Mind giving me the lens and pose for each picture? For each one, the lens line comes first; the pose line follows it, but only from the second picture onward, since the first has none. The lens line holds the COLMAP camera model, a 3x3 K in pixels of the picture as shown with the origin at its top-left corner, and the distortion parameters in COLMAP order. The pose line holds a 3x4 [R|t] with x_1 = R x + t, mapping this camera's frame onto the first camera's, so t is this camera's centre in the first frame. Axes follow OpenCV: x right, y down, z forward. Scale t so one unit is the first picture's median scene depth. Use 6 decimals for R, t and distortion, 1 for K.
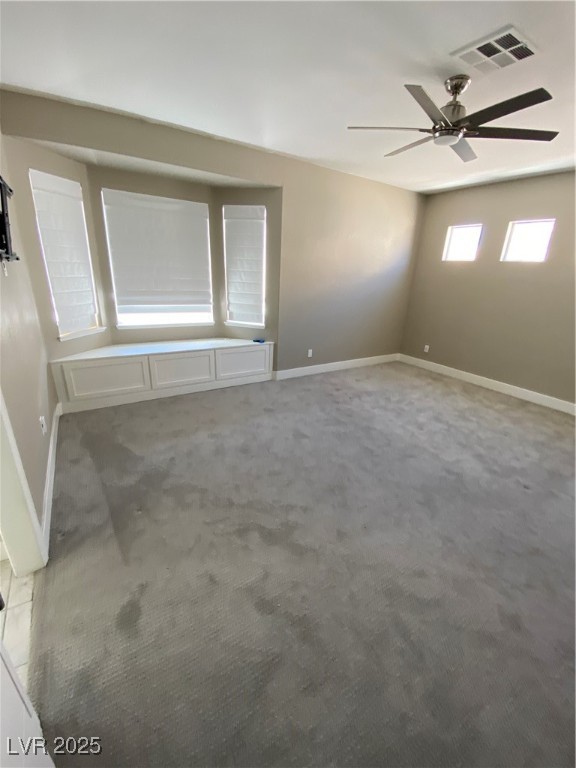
lens RADIAL K [[311.0, 0, 287.2], [0, 311.0, 384.4], [0, 0, 1]] dist [0.027165, -0.022768]
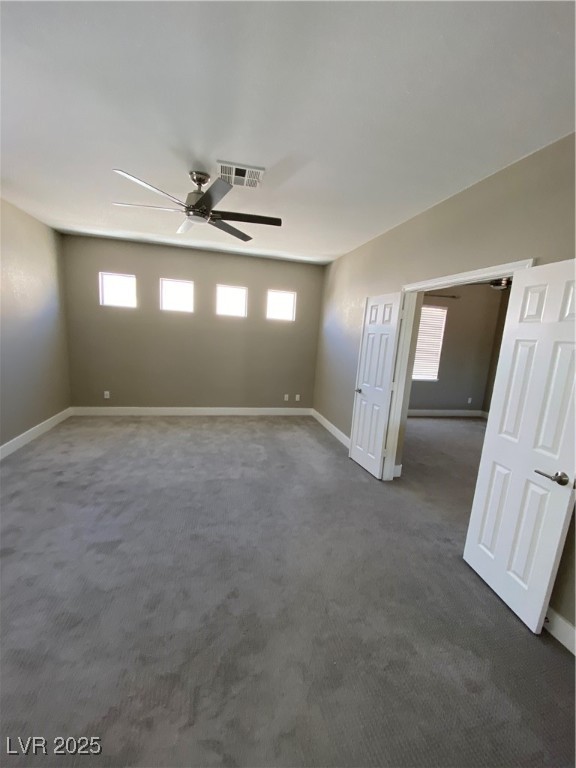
lens RADIAL K [[311.0, 0, 287.2], [0, 311.0, 384.4], [0, 0, 1]] dist [0.027165, -0.022768]
pose [[0.334785, -0.187470, 0.923458, -0.336091], [0.278498, 0.955914, 0.093094, -0.116148], [-0.900199, 0.226015, 0.372236, 0.226578]]
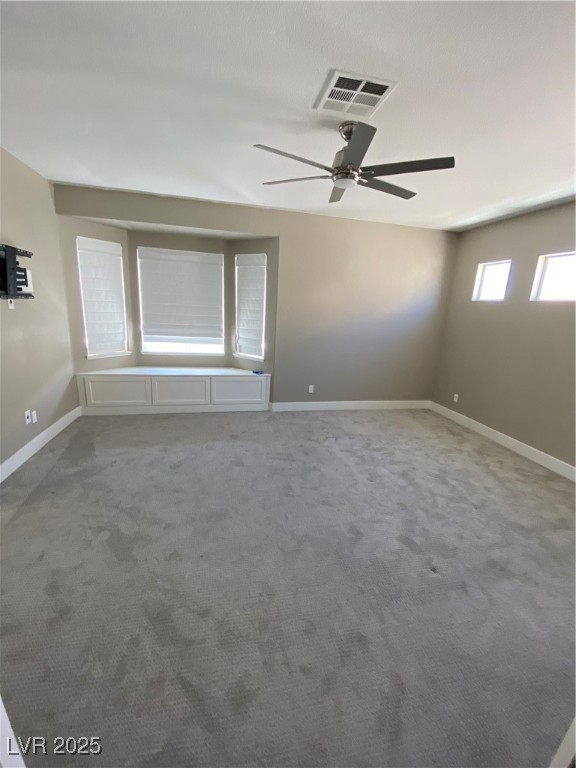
lens RADIAL K [[311.0, 0, 287.2], [0, 311.0, 384.4], [0, 0, 1]] dist [0.027165, -0.022768]
pose [[0.940405, 0.086876, -0.328771, 0.413601], [-0.125963, 0.987034, -0.099483, -0.008004], [0.315866, 0.134968, 0.939155, 0.042833]]
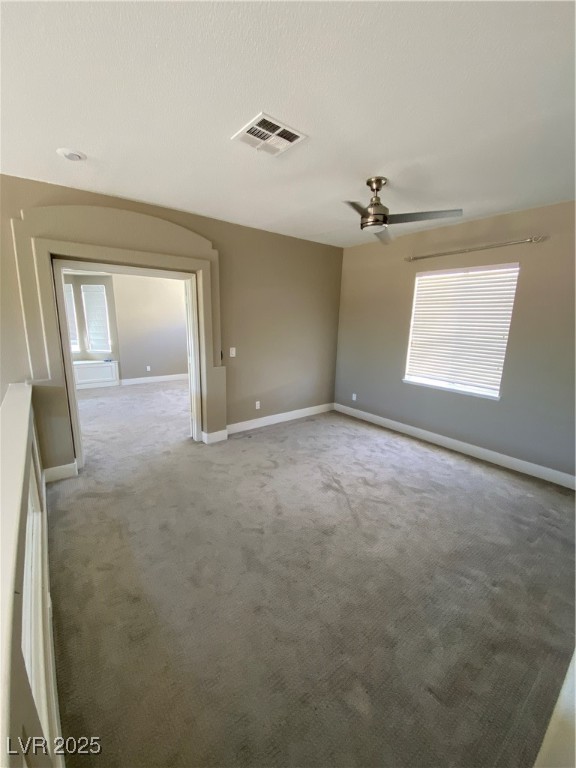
lens RADIAL K [[311.0, 0, 287.2], [0, 311.0, 384.4], [0, 0, 1]] dist [0.027165, -0.022768]
pose [[0.995605, -0.044226, 0.082551, 0.804156], [0.055465, 0.988704, -0.139244, 0.299352], [-0.075460, 0.143211, 0.986811, -0.759157]]
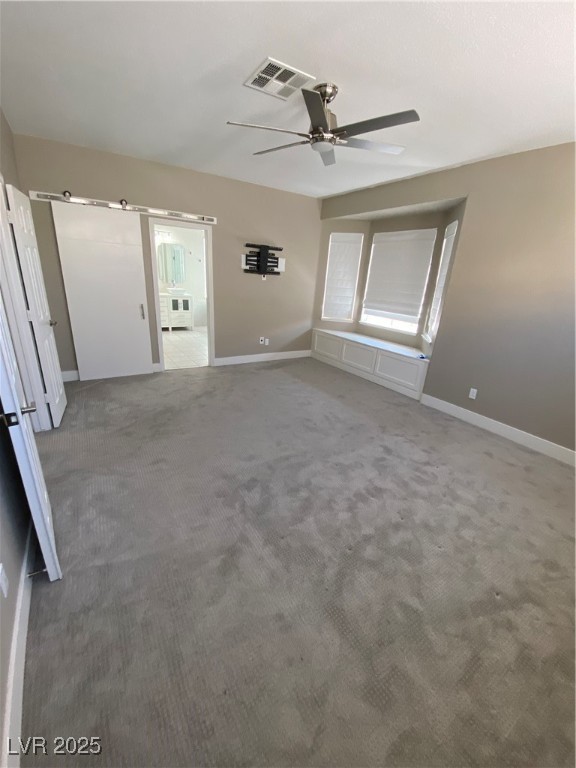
lens RADIAL K [[311.0, 0, 287.2], [0, 311.0, 384.4], [0, 0, 1]] dist [0.027165, -0.022768]
pose [[0.002015, 0.292566, -0.956243, 1.000143], [-0.400248, 0.876545, 0.267339, -0.181069], [0.916405, 0.382196, 0.118865, 0.614404]]
